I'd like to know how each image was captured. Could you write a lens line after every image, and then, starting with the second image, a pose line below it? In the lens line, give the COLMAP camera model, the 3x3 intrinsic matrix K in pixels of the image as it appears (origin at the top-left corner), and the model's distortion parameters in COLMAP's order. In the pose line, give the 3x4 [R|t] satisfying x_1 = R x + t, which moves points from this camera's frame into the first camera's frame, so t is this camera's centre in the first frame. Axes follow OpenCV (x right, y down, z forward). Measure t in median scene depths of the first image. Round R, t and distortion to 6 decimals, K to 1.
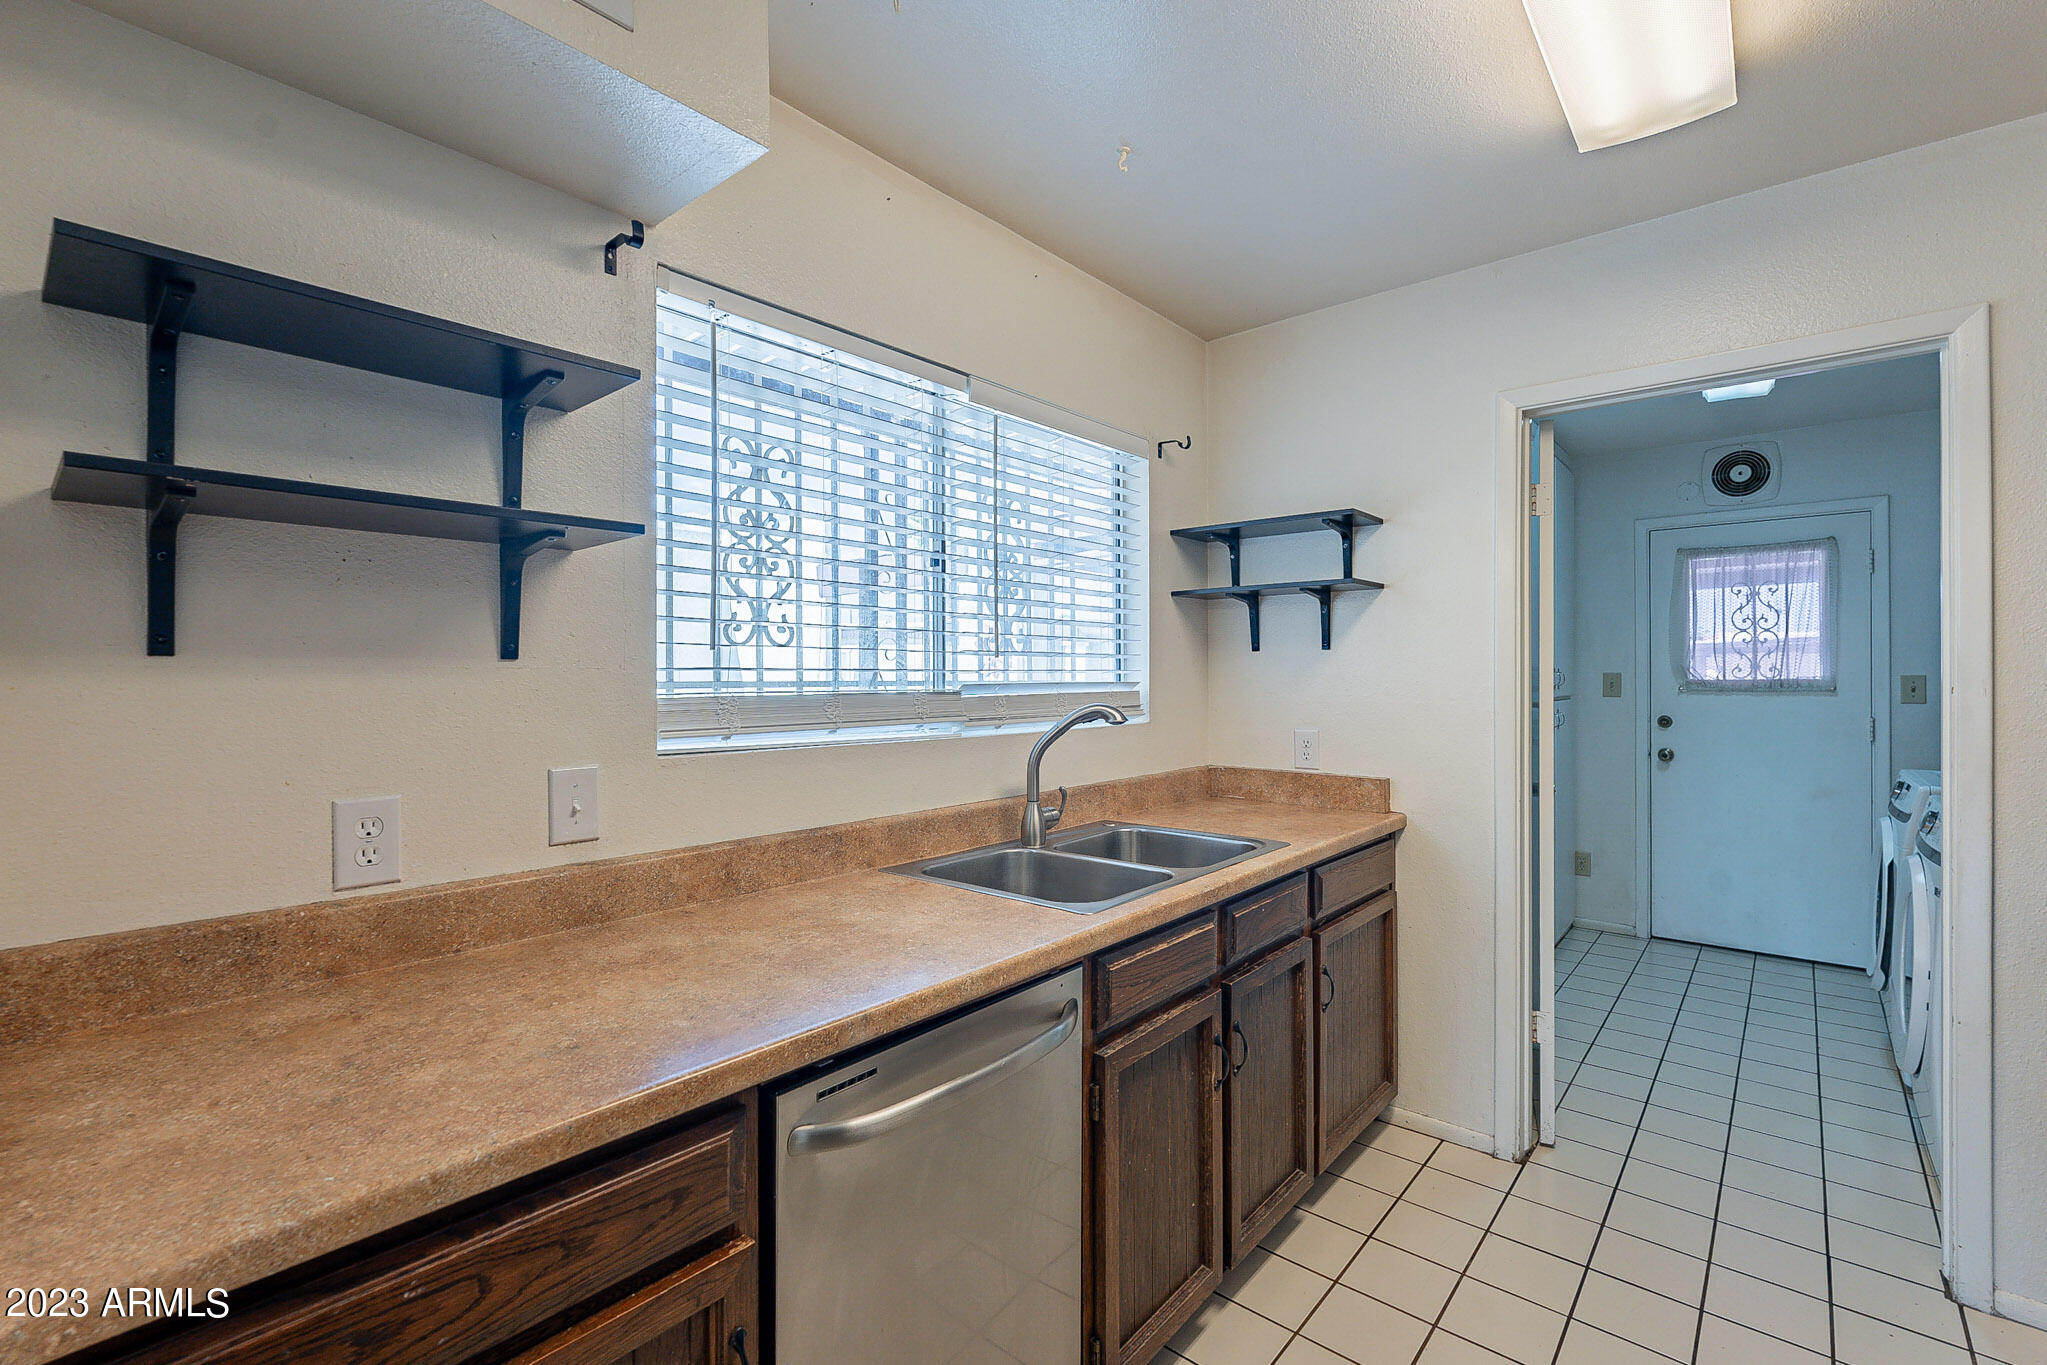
lens RADIAL K [[908.8, 0, 995.8], [0, 908.8, 683.3], [0, 0, 1]] dist [-0.005027, -0.000594]
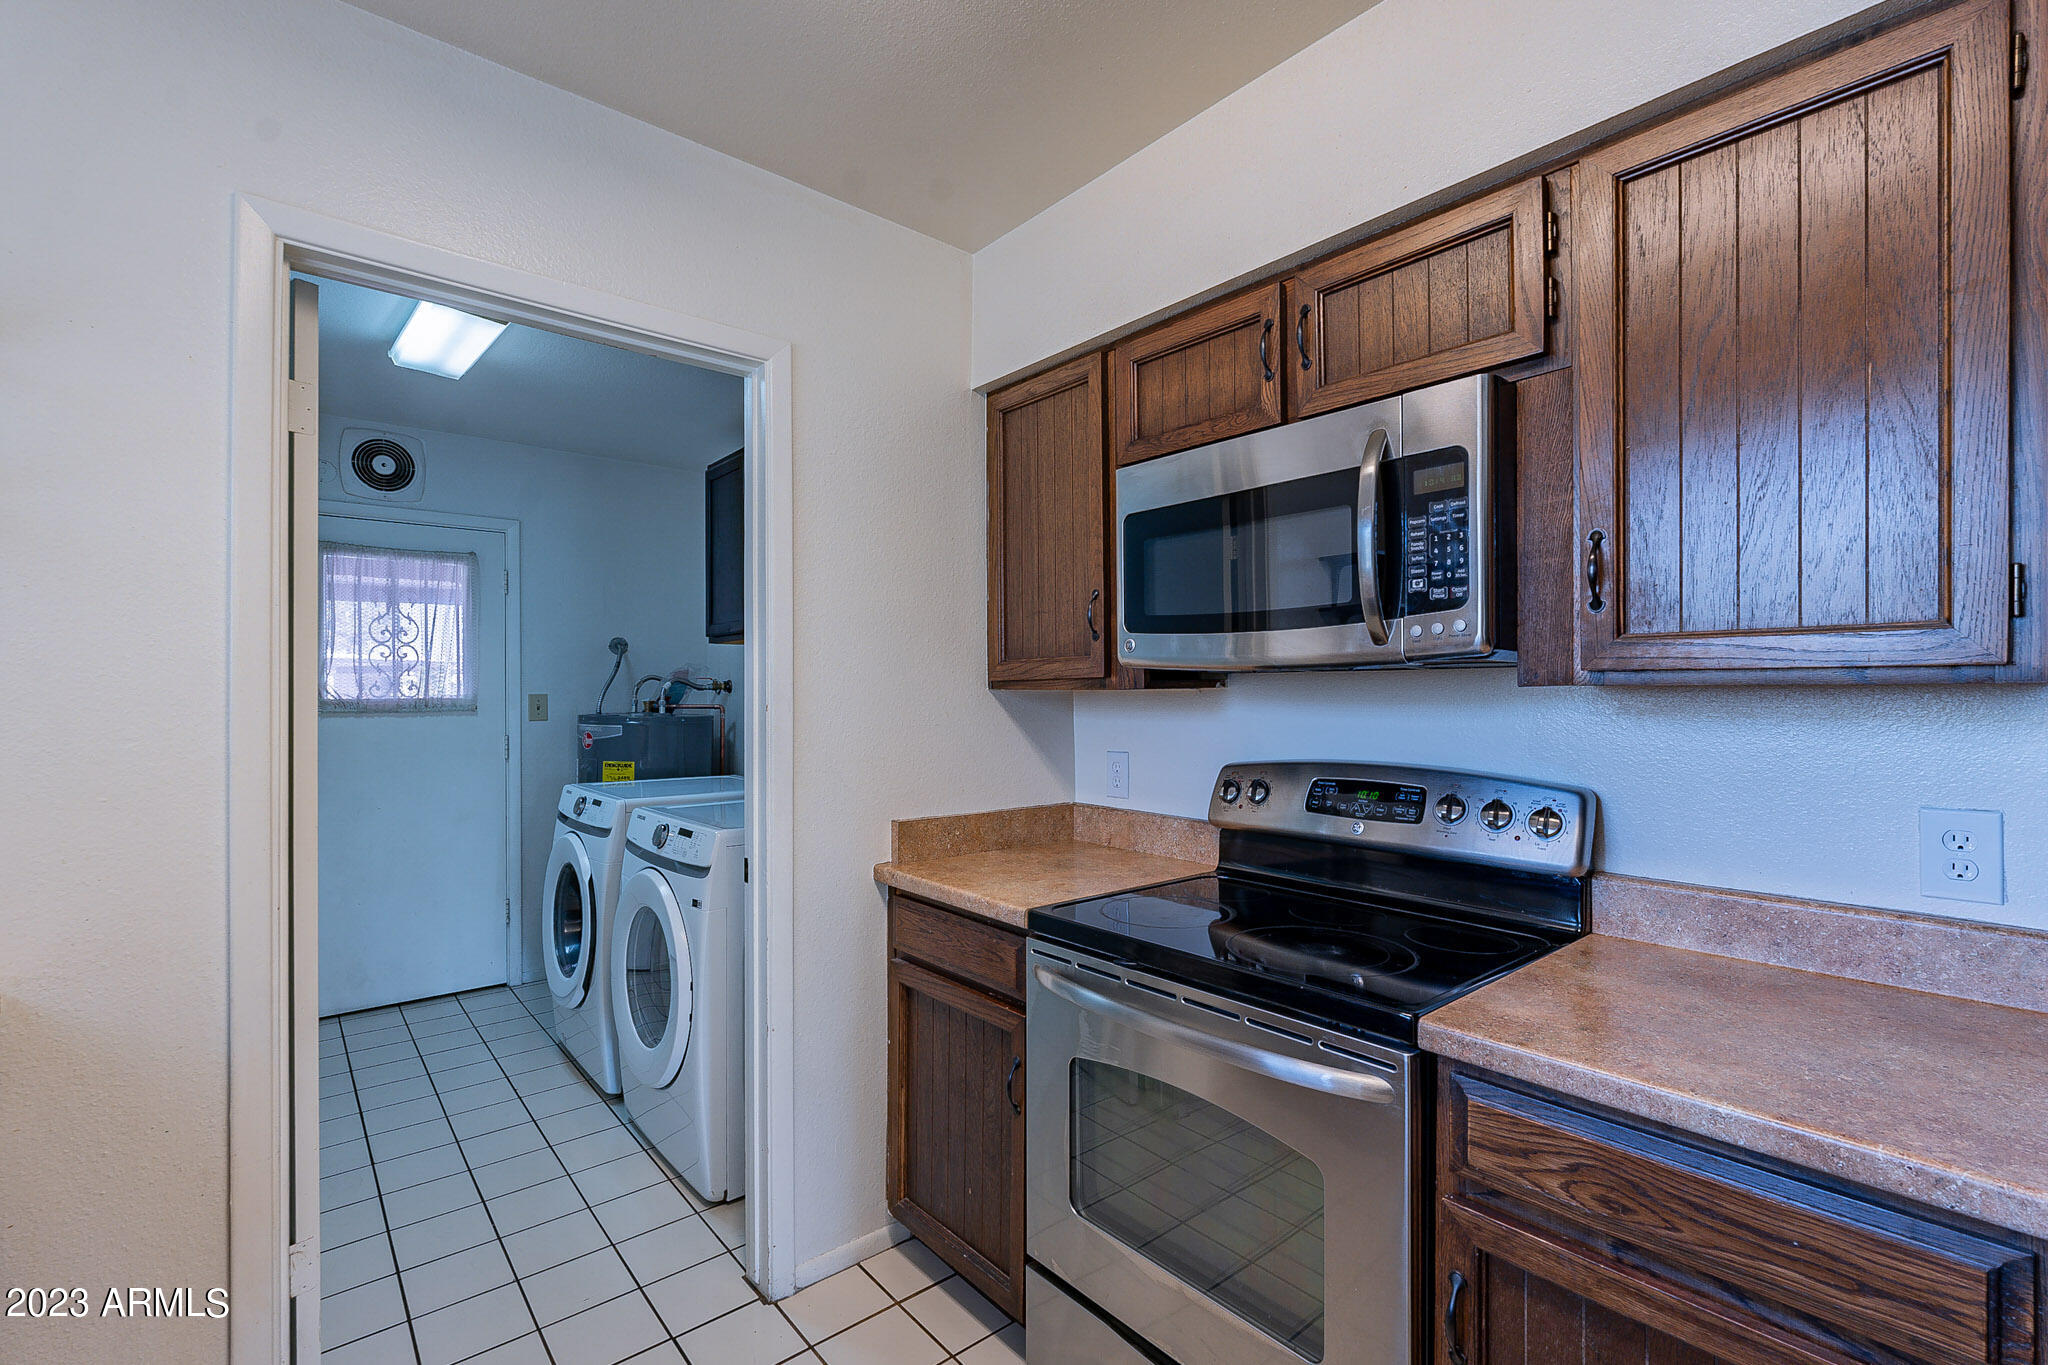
lens RADIAL K [[898.9, 0, 990.9], [0, 898.9, 691.5], [0, 0, 1]] dist [0.024207, 0.000036]
pose [[0.159570, -0.000090, 0.987187, 0.044883], [0.009648, 0.999952, -0.001469, -0.004704], [-0.987140, 0.009759, 0.159563, 0.294040]]
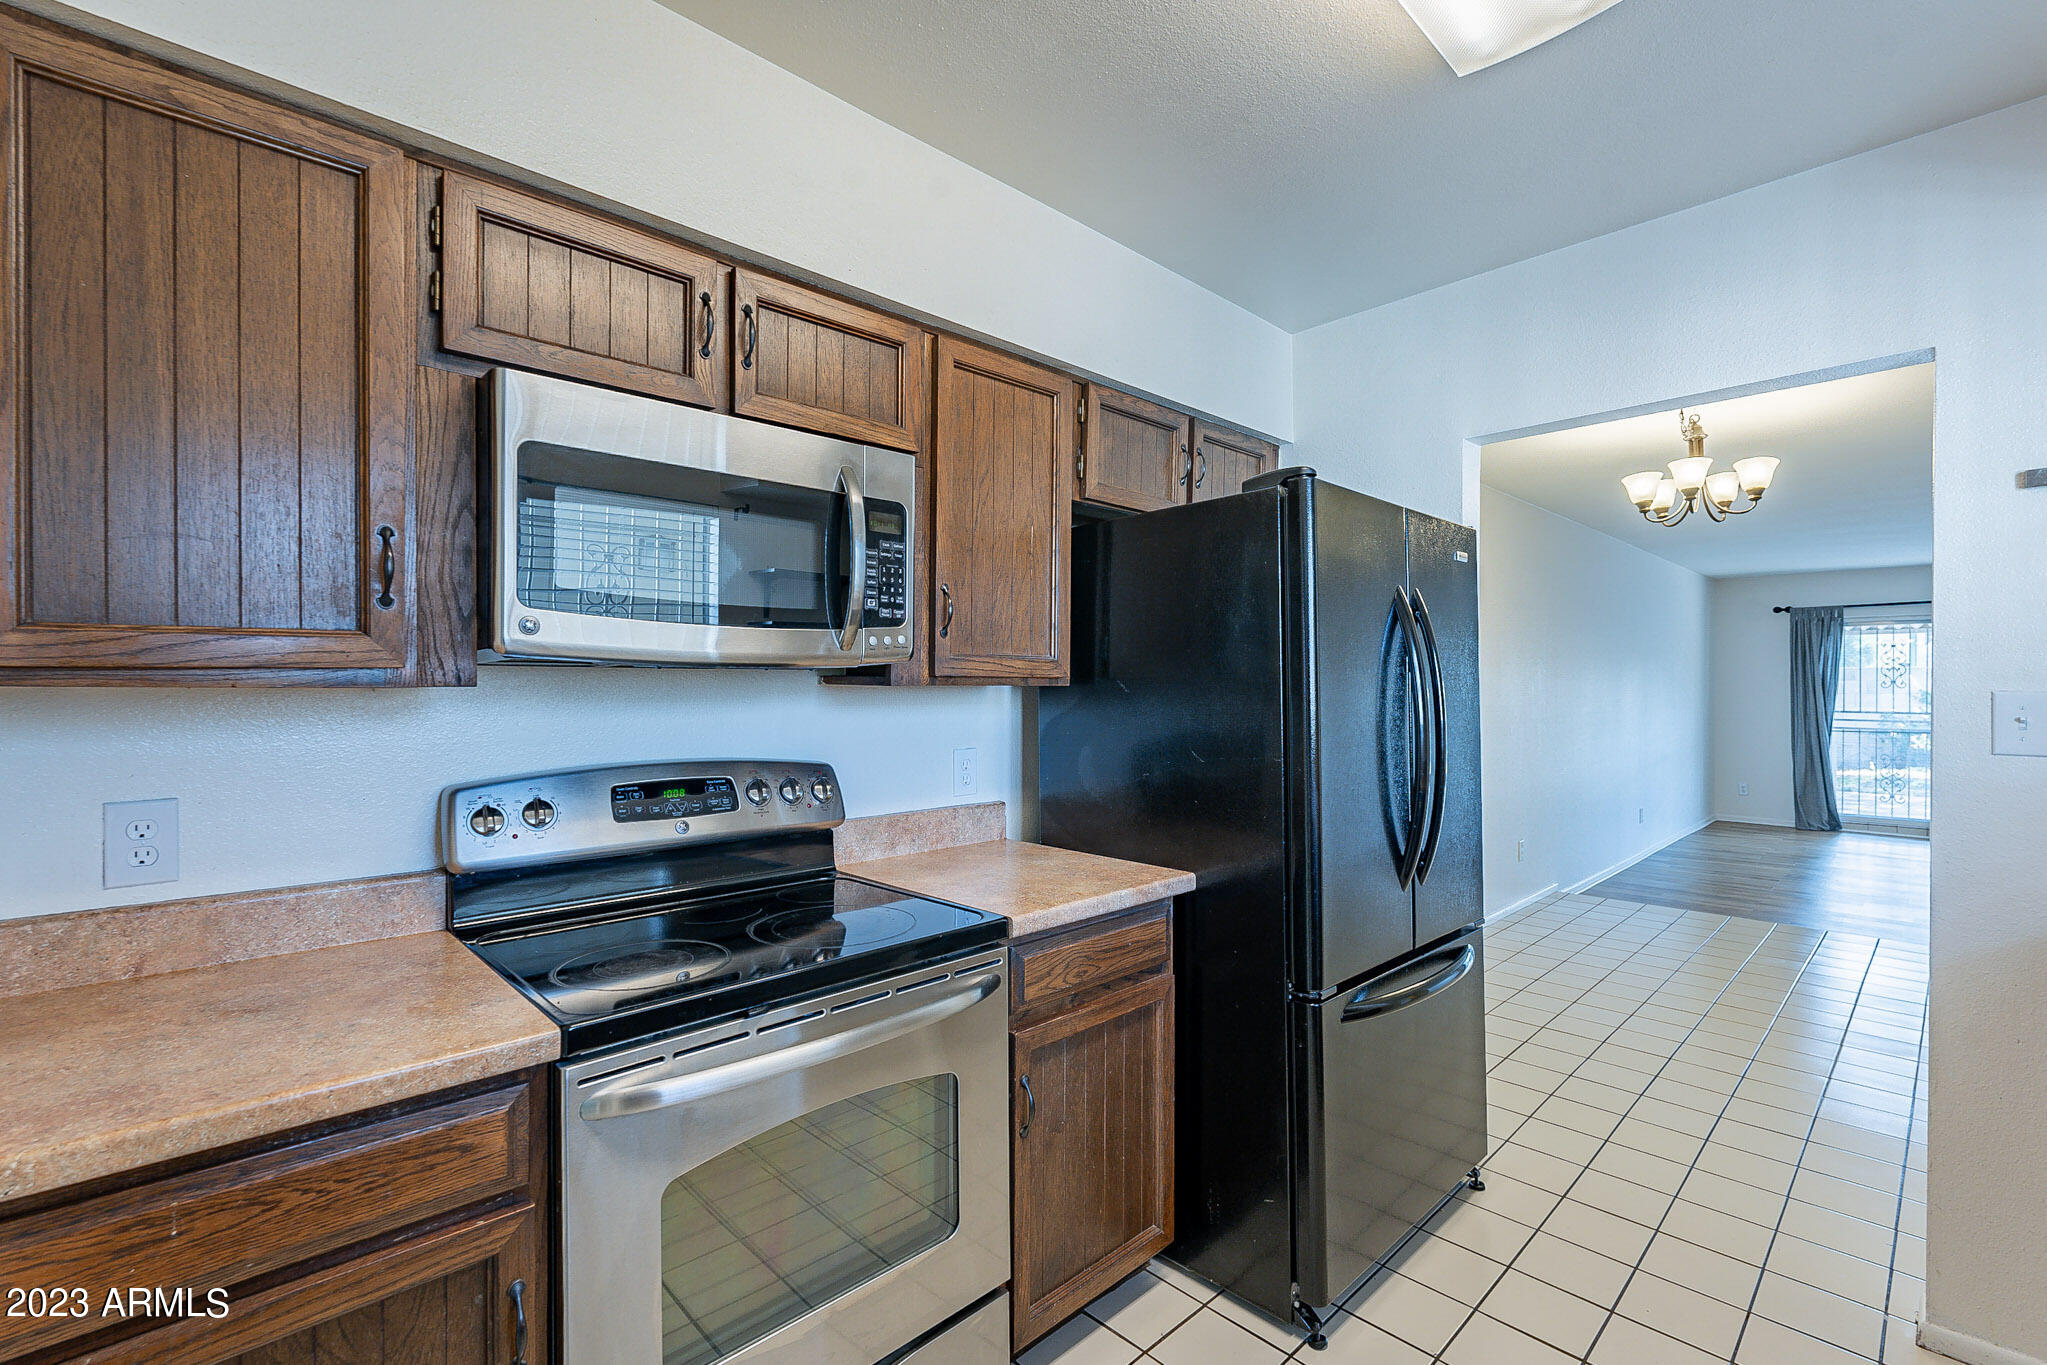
lens RADIAL K [[908.8, 0, 995.8], [0, 908.8, 683.3], [0, 0, 1]] dist [-0.005027, -0.000594]
pose [[-0.995039, 0.003359, 0.099430, 0.328940], [0.003830, 0.999982, 0.004543, -0.008631], [-0.099413, 0.004902, -0.995034, 0.632540]]
